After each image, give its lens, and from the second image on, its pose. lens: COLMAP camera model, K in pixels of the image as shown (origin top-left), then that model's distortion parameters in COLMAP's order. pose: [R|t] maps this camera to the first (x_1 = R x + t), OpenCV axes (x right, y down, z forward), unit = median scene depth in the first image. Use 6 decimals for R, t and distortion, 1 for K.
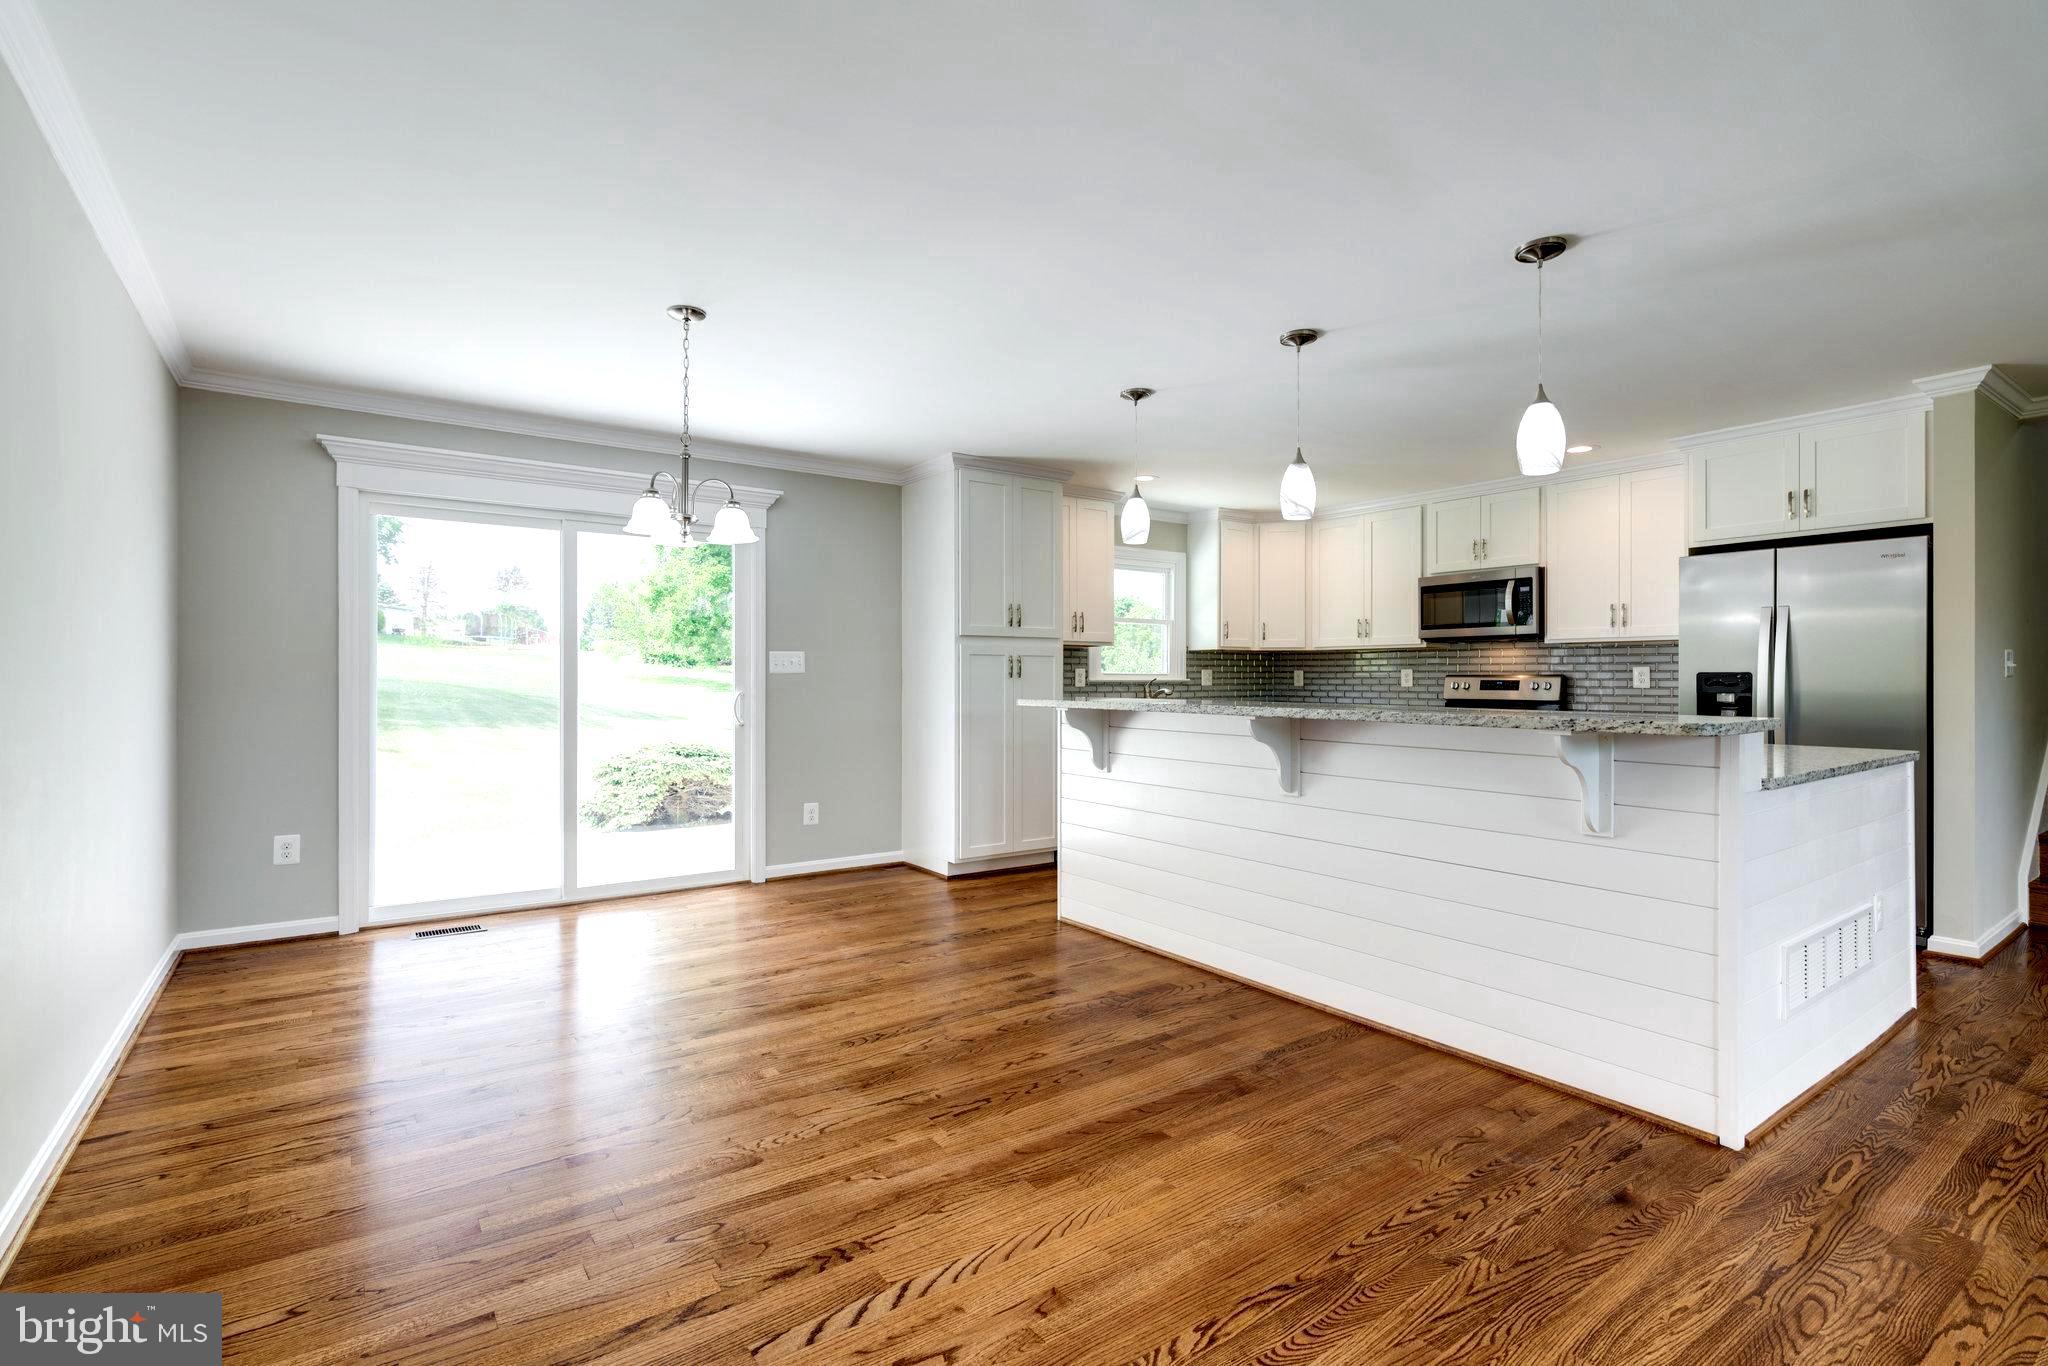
lens RADIAL K [[923.3, 0, 985.2], [0, 923.3, 678.2], [0, 0, 1]] dist [-0.009565, 0.003983]
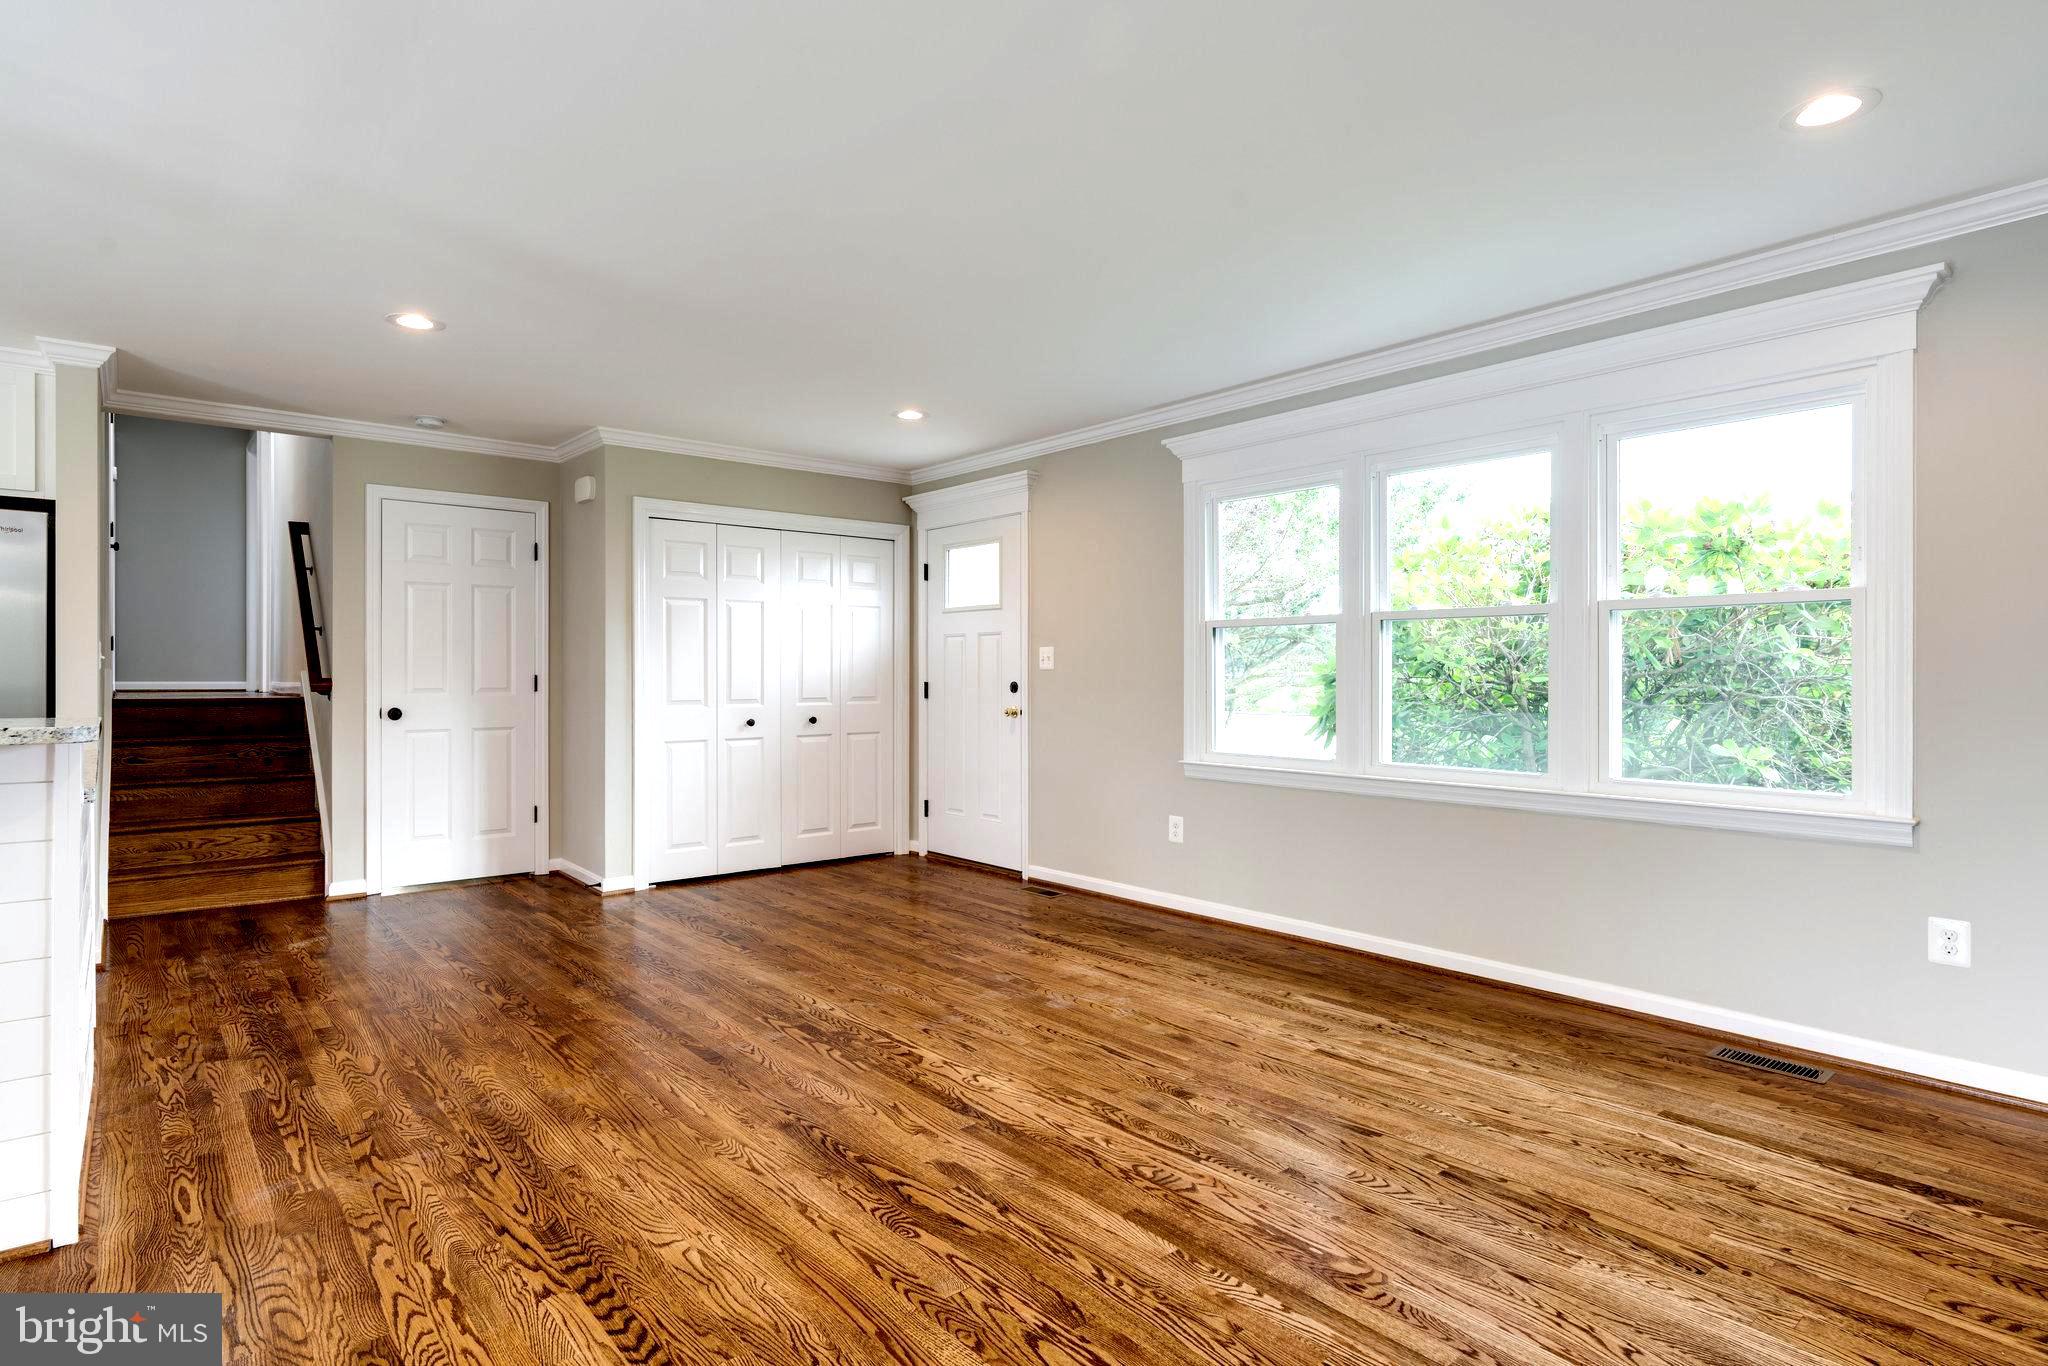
lens RADIAL K [[1090.4, 0, 1040.7], [0, 1090.4, 680.0], [0, 0, 1]] dist [-0.009252, 0.003677]
pose [[-0.114502, -0.006387, 0.993402, -0.124030], [-0.003380, 0.999976, 0.006040, -0.000530], [-0.993417, -0.002666, -0.114521, 0.126275]]
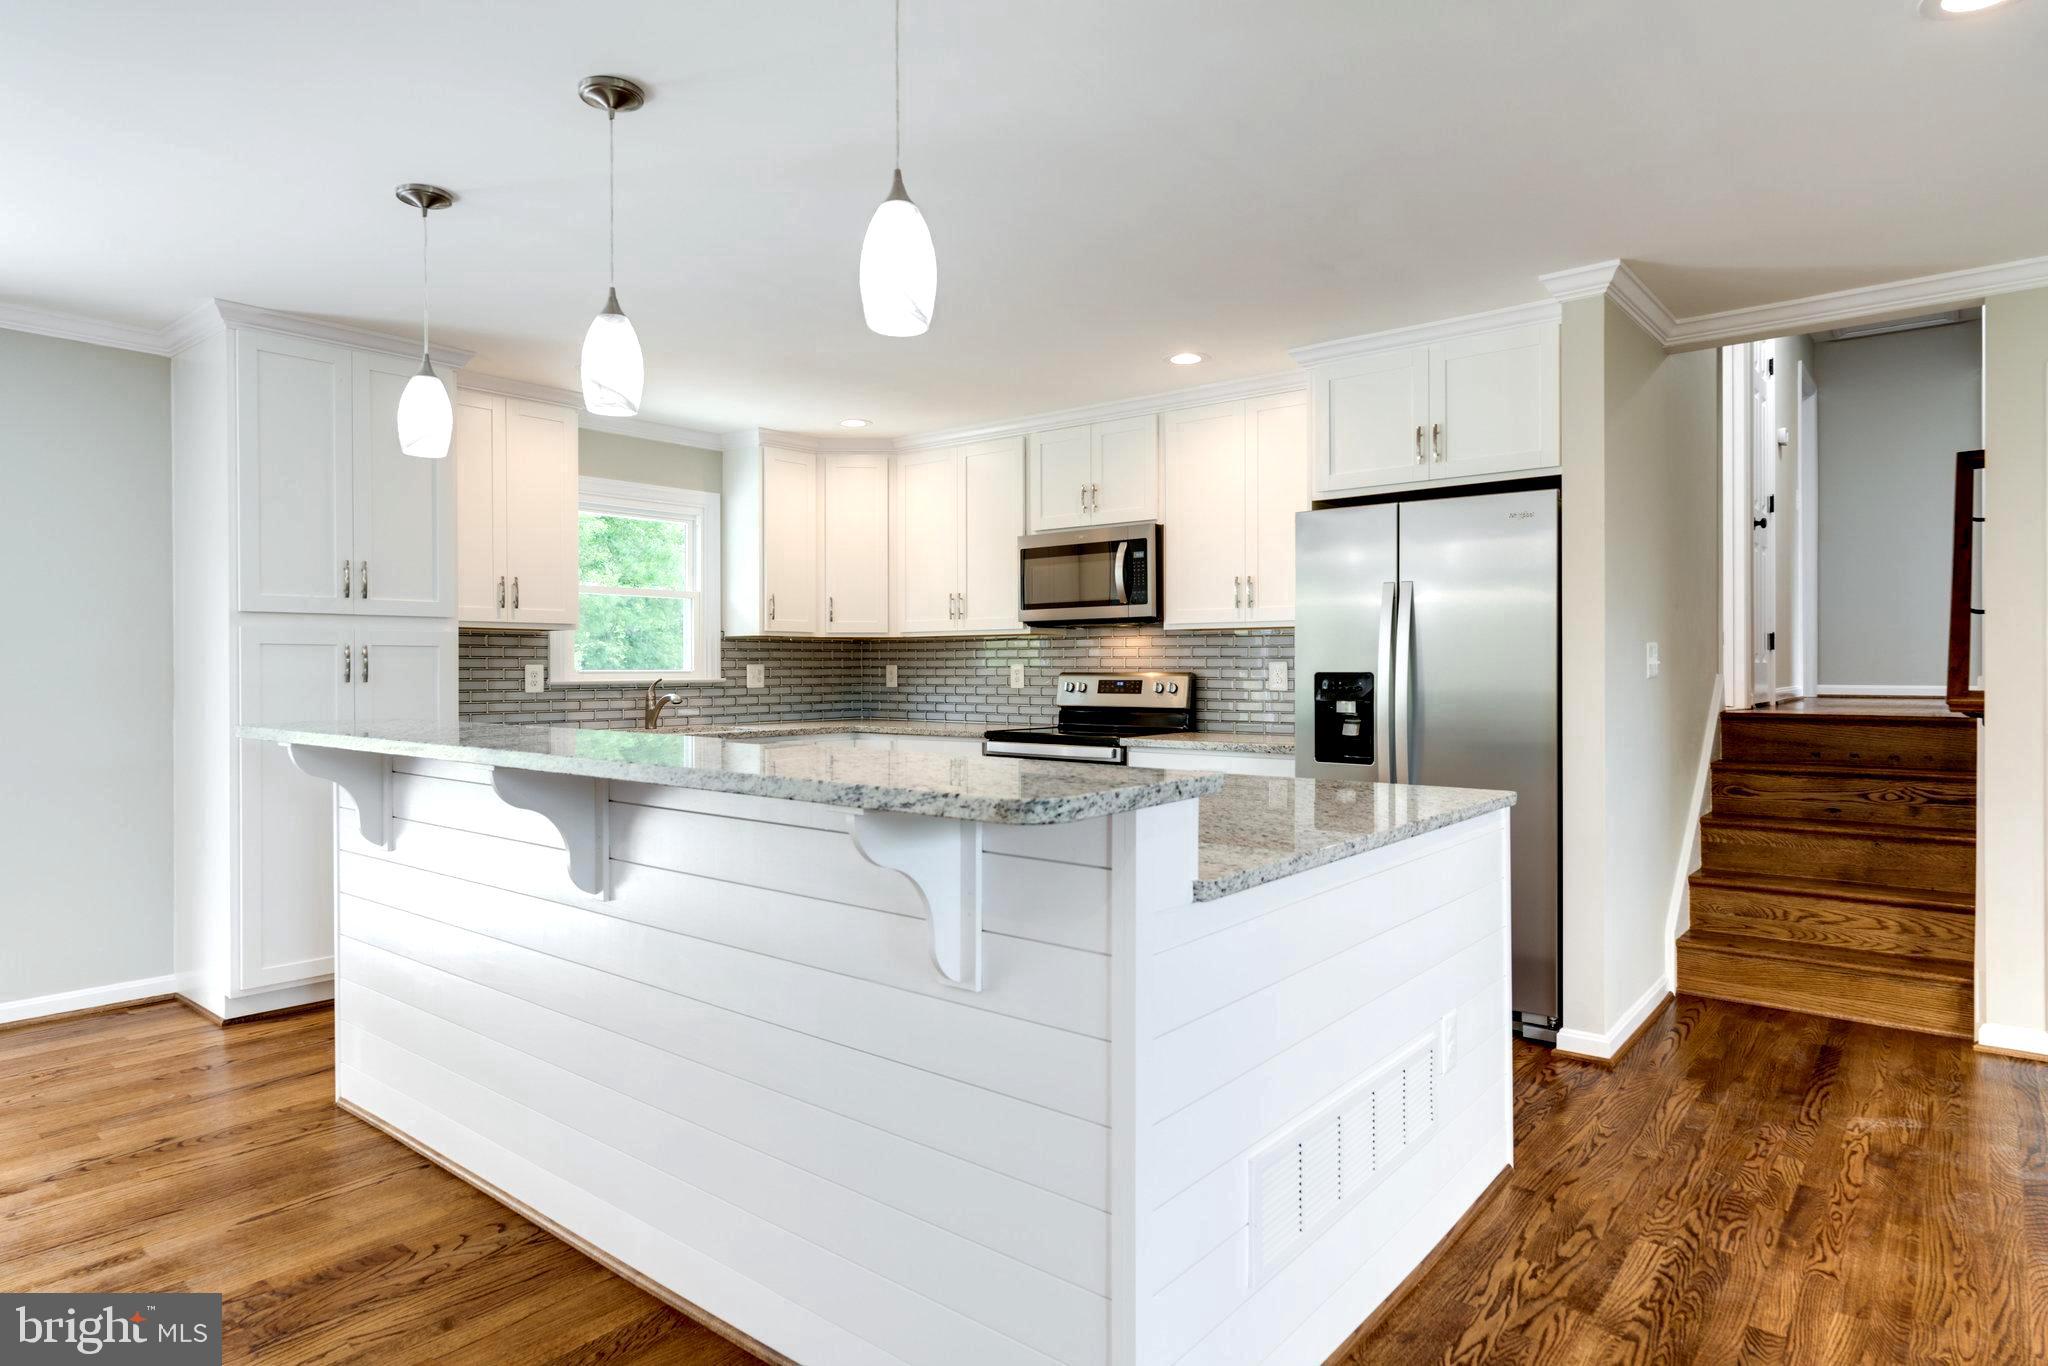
lens RADIAL K [[1175.1, 0, 989.7], [0, 1175.1, 669.4], [0, 0, 1]] dist [-0.005185, 0.003417]
pose [[0.962308, -0.003649, 0.271937, 0.276646], [0.003242, 0.999993, 0.001947, -0.011081], [-0.271942, -0.000992, 0.962313, 0.179983]]
